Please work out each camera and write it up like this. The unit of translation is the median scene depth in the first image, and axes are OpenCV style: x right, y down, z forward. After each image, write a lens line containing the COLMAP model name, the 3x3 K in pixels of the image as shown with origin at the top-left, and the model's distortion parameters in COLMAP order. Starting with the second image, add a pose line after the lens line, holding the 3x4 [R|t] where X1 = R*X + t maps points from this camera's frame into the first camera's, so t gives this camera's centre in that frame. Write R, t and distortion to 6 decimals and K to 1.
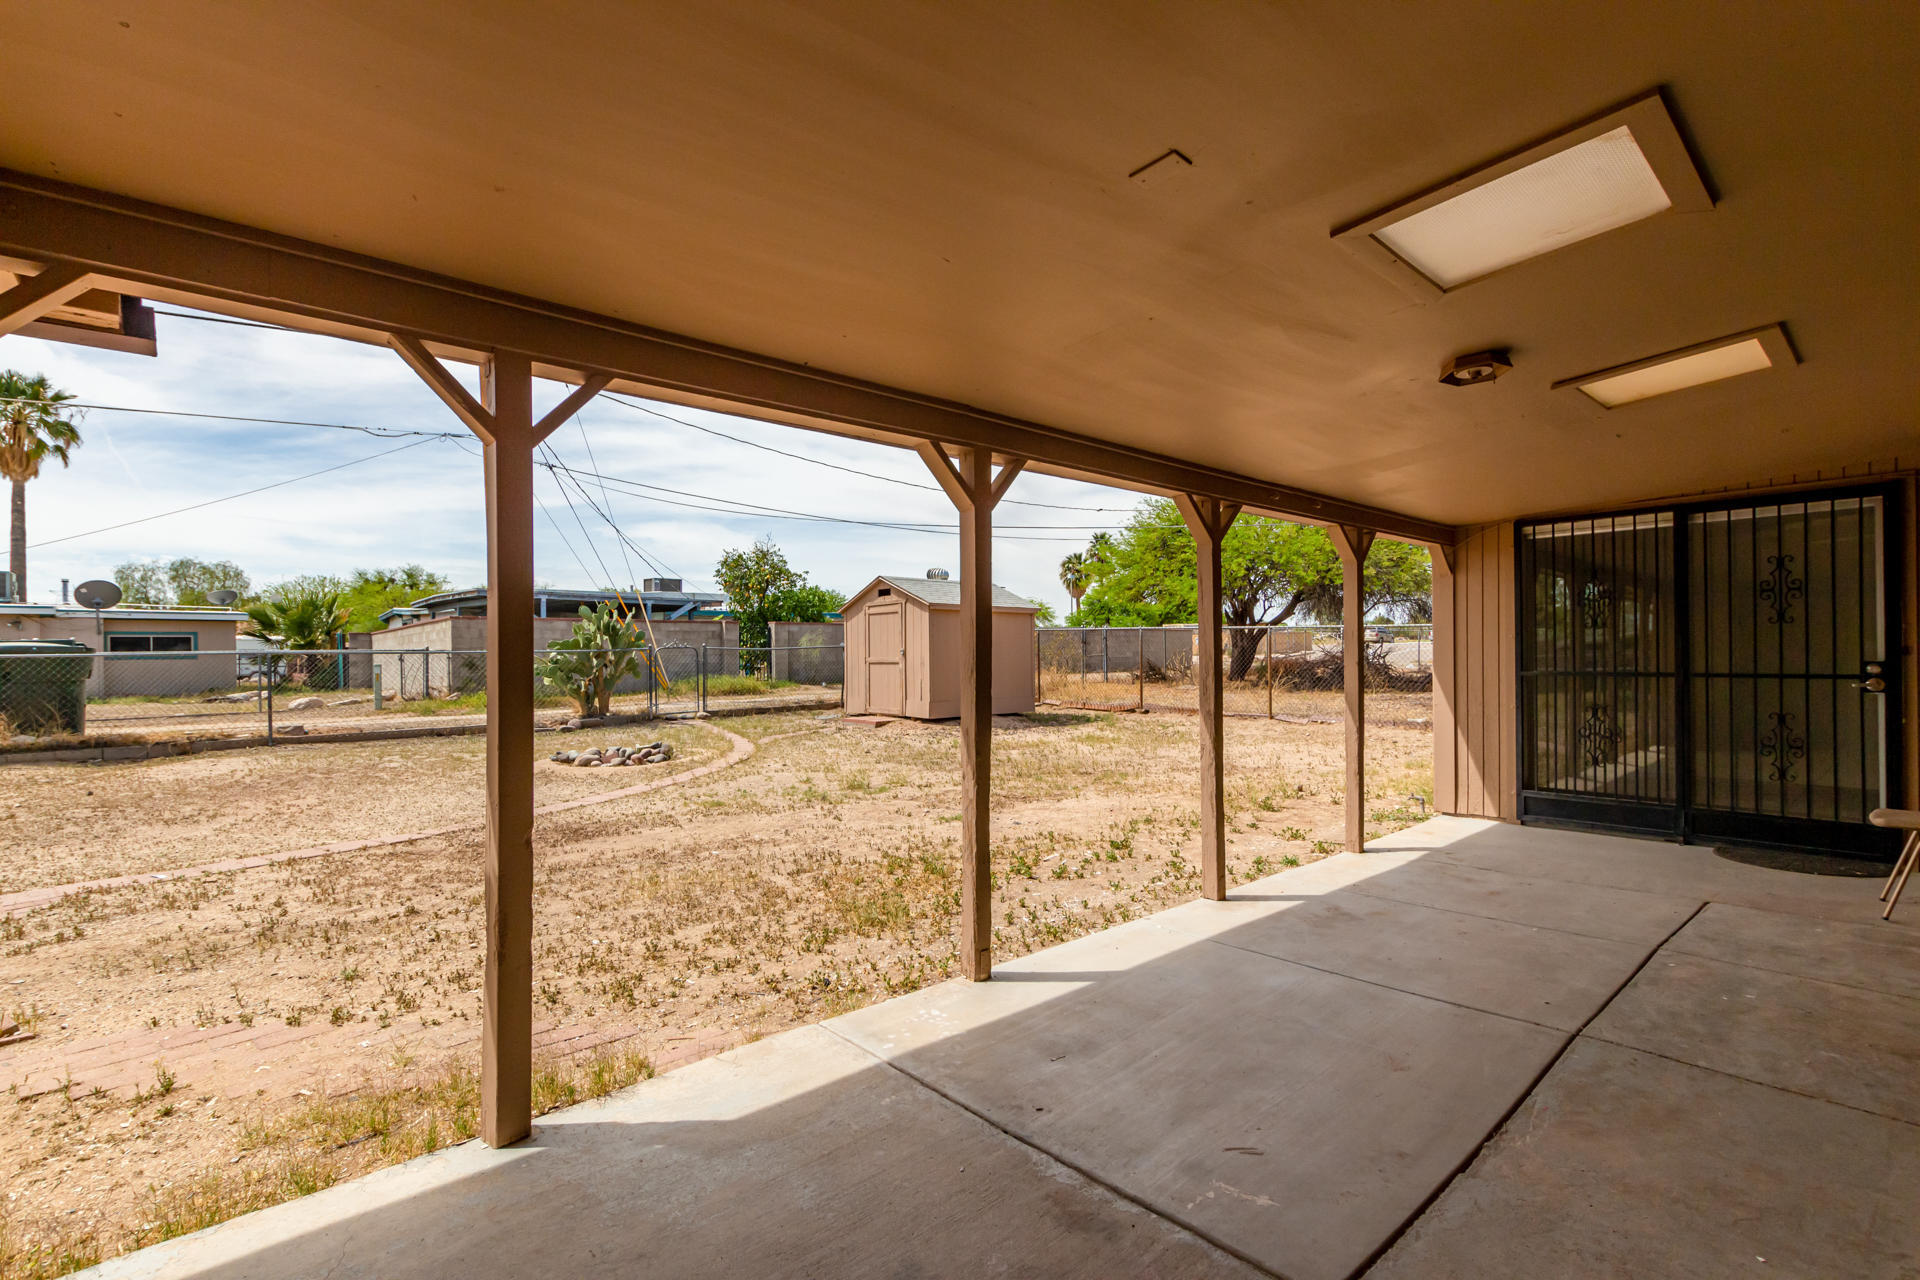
lens RADIAL K [[875.2, 0, 964.1], [0, 875.2, 649.6], [0, 0, 1]] dist [0.005422, -0.005006]
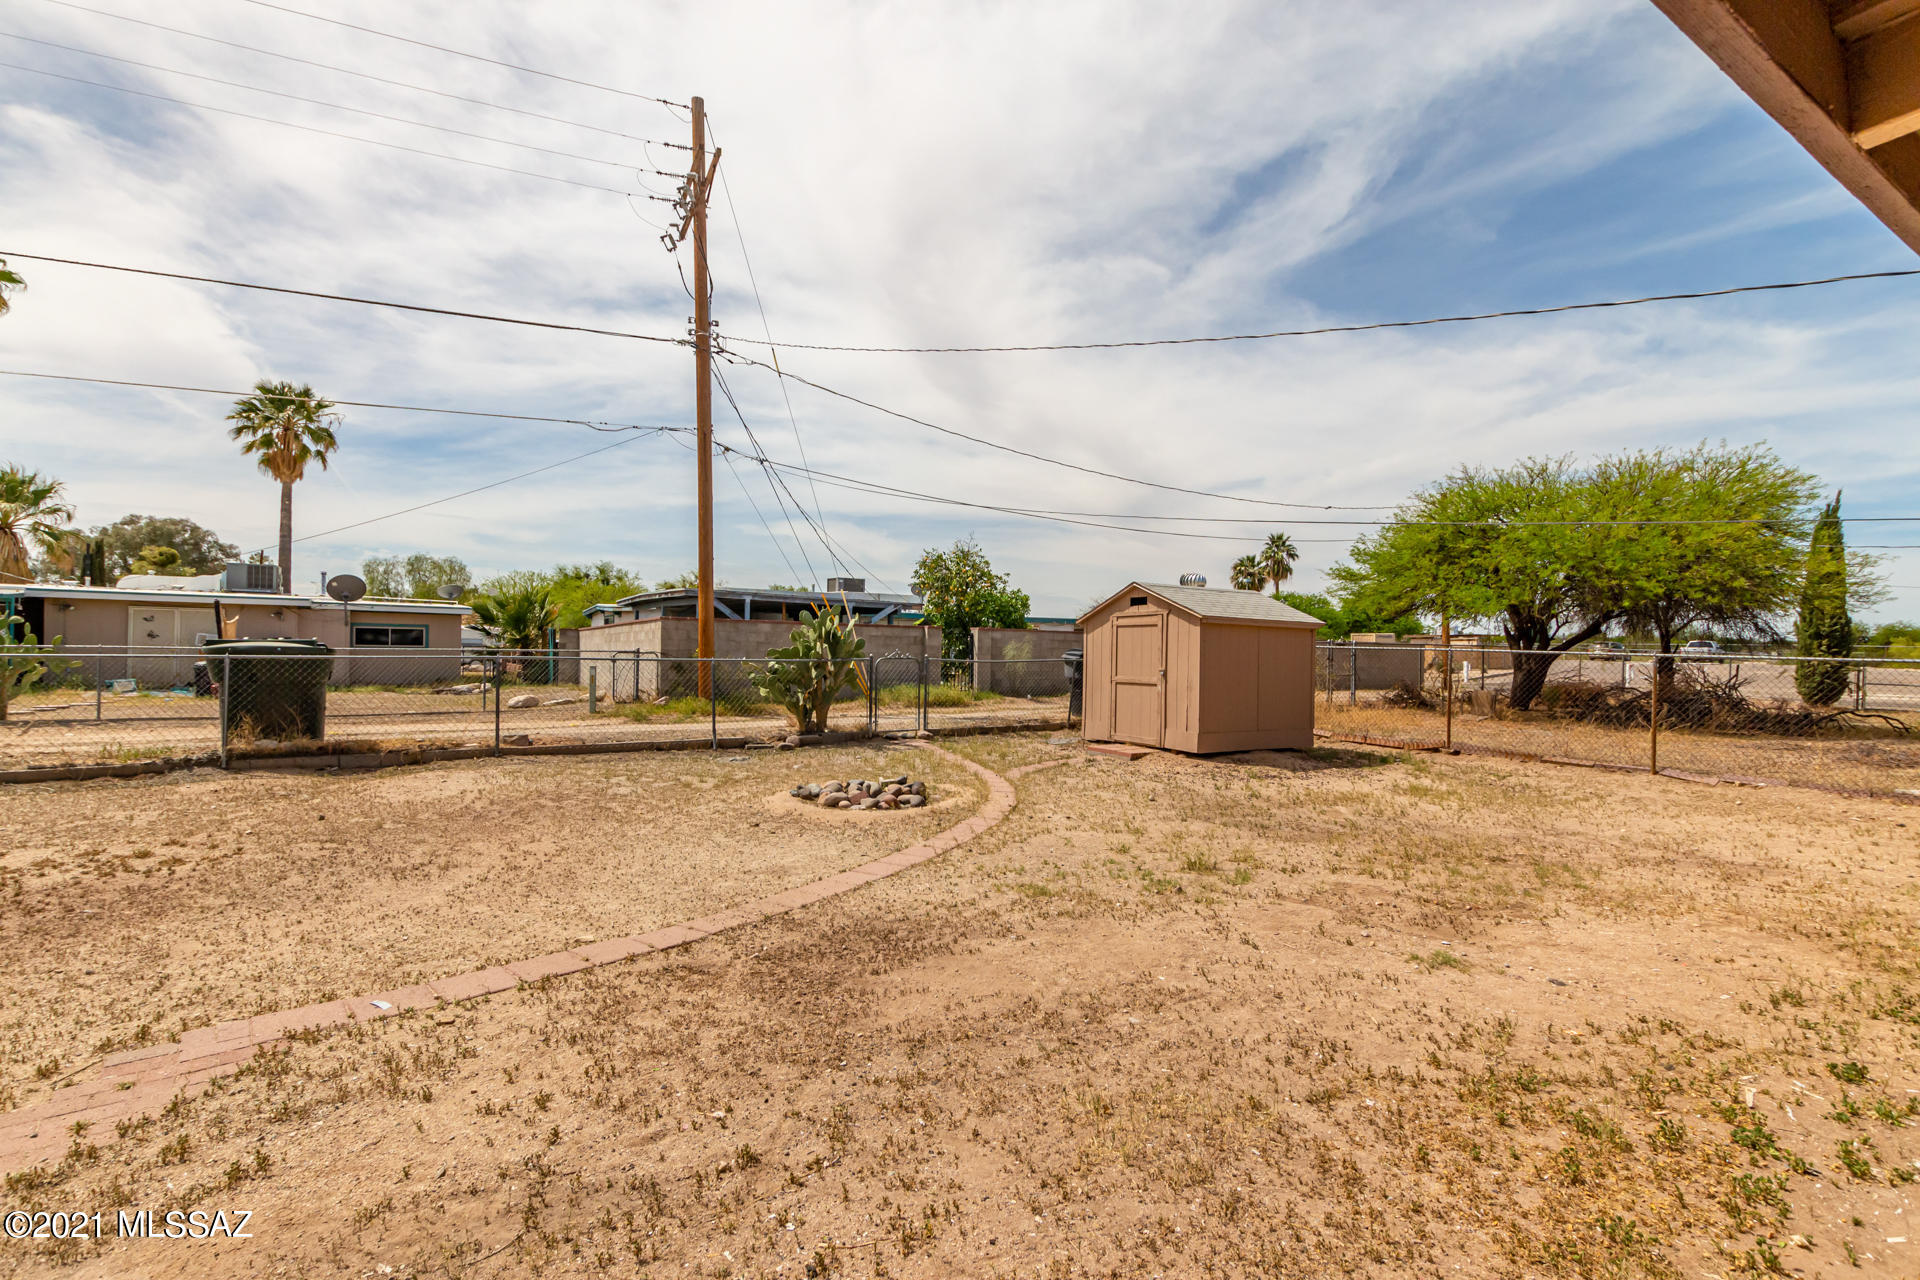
lens RADIAL K [[875.2, 0, 960.9], [0, 875.2, 650.0], [0, 0, 1]] dist [0.005422, -0.005006]
pose [[0.985035, 0.025907, -0.170397, -0.102022], [-0.025918, 0.999662, 0.002160, -0.013277], [0.170395, 0.002288, 0.985373, 0.112827]]
